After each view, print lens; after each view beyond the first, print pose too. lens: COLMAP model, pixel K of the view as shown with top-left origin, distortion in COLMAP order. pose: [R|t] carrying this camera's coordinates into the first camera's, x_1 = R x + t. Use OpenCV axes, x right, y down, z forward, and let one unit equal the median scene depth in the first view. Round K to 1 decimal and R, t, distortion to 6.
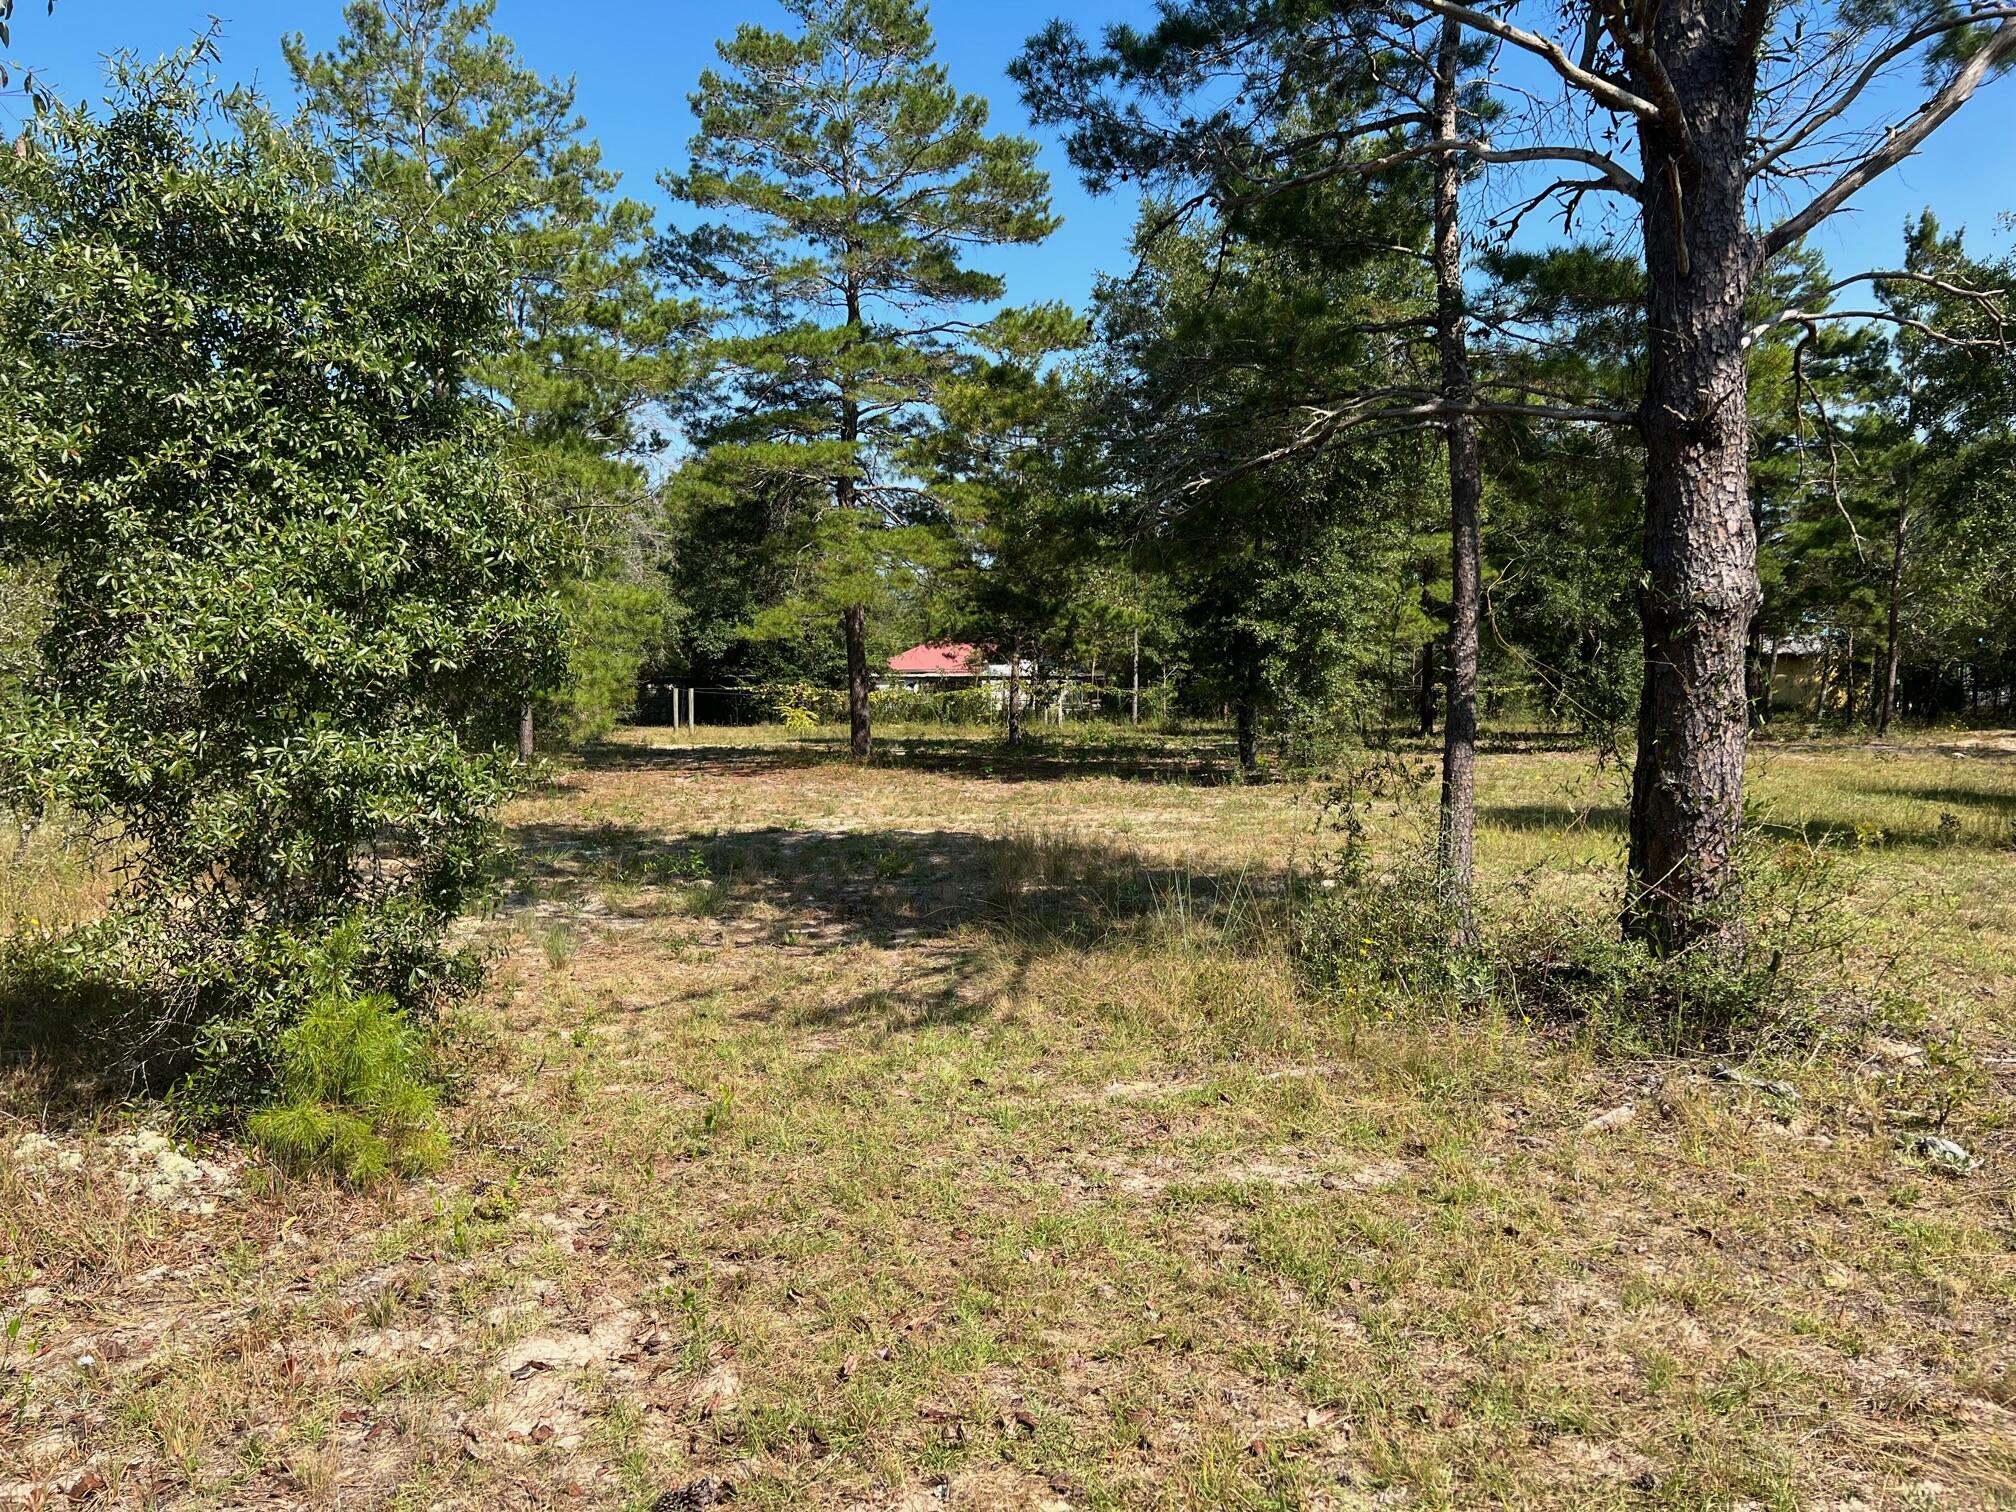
lens RADIAL K [[1533.2, 0, 1001.7], [0, 1533.2, 762.1], [0, 0, 1]] dist [0.014639, -0.011734]
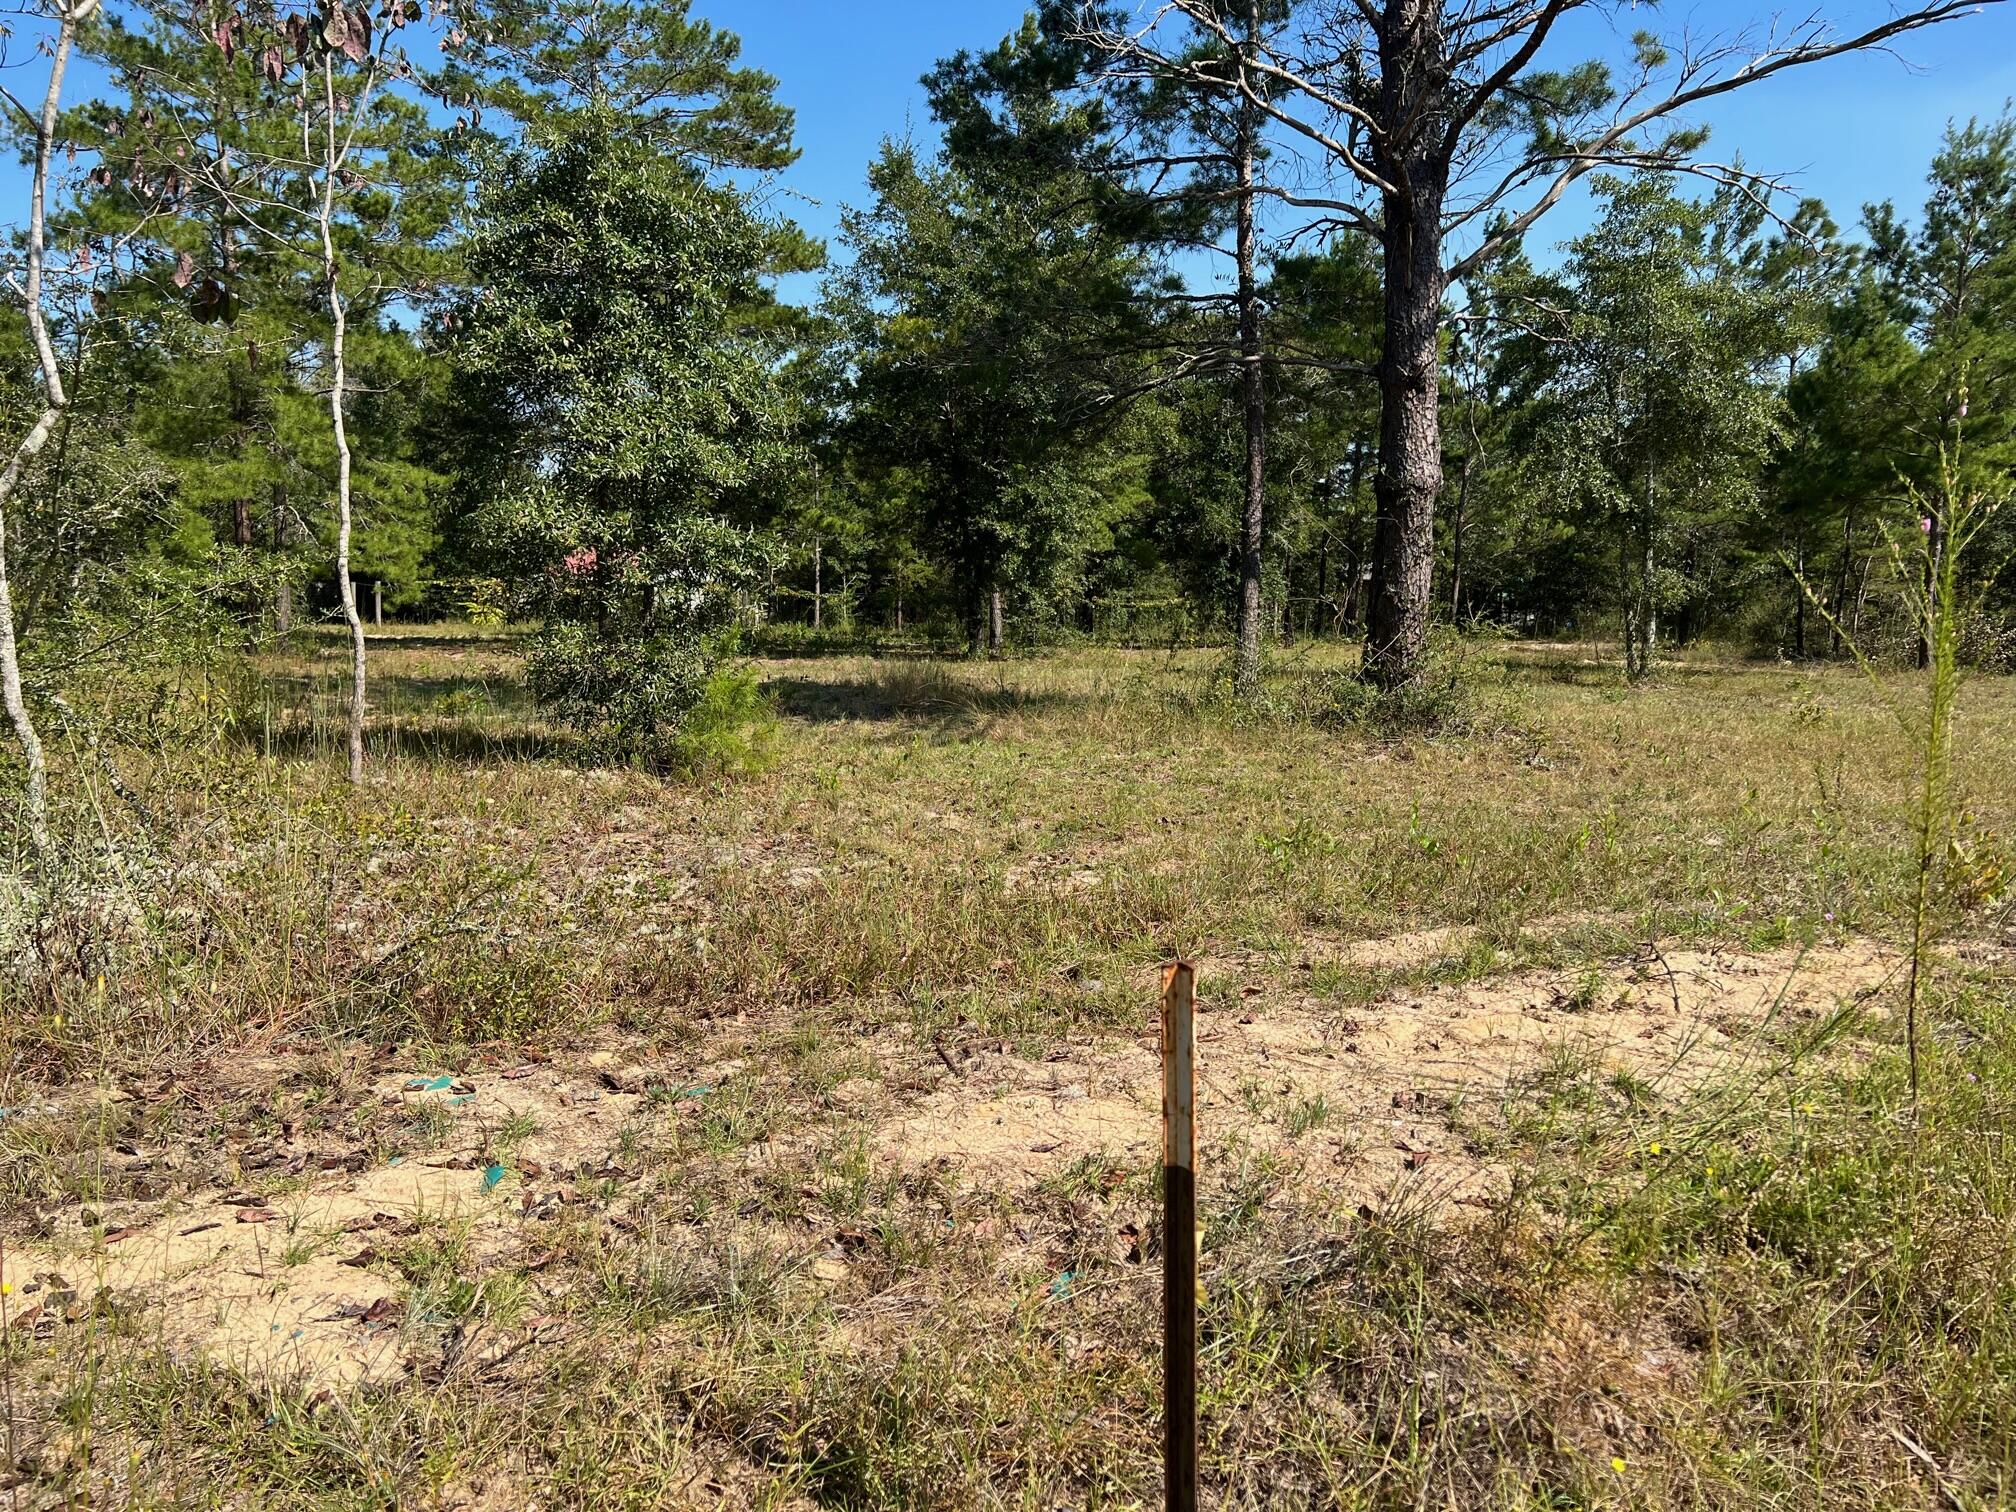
lens RADIAL K [[1533.2, 0, 1015.5], [0, 1533.2, 754.5], [0, 0, 1]] dist [0.014639, -0.011734]
pose [[0.968834, -0.000619, 0.247709, -0.114109], [-0.010490, 0.998997, 0.043528, 0.036744], [-0.247488, -0.044770, 0.967856, -0.160684]]
